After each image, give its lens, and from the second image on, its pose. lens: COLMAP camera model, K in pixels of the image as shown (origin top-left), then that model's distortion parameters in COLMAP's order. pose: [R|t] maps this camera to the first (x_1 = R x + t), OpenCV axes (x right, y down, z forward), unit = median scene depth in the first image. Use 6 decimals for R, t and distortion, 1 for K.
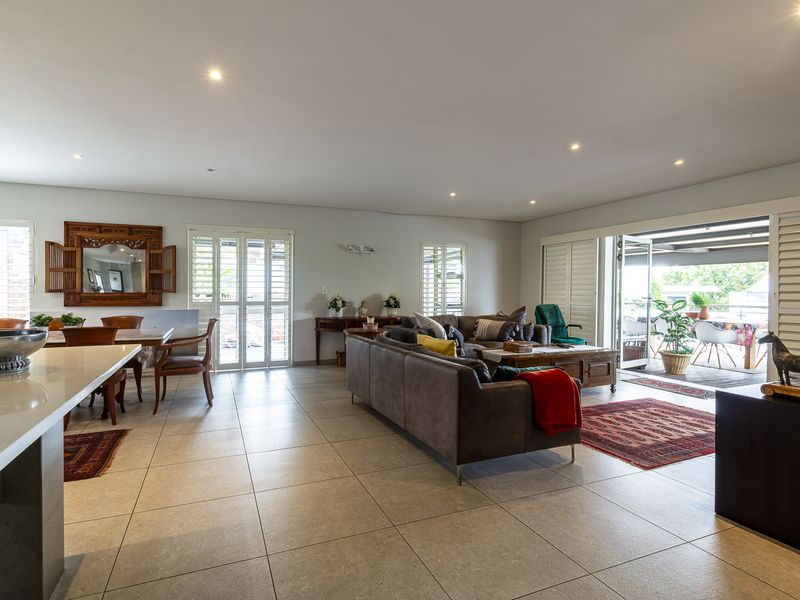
lens RADIAL K [[434.3, 0, 399.3], [0, 434.3, 294.8], [0, 0, 1]] dist [-0.002998, 0.000691]
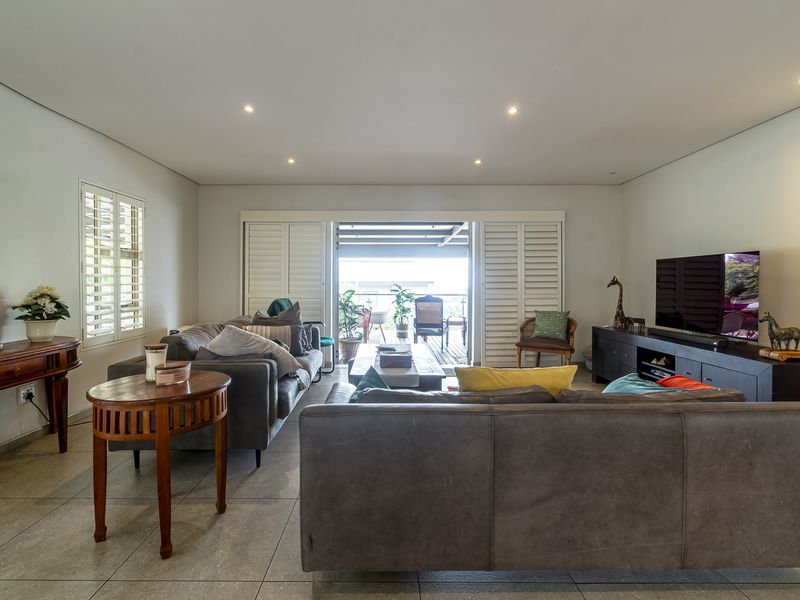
lens RADIAL K [[406.3, 0, 408.3], [0, 406.3, 282.4], [0, 0, 1]] dist [0.003987, -0.005954]
pose [[0.367252, -0.000550, 0.930121, -0.227148], [0.012784, 0.999908, -0.004457, -0.000420], [-0.930034, 0.013527, 0.367225, 0.483935]]
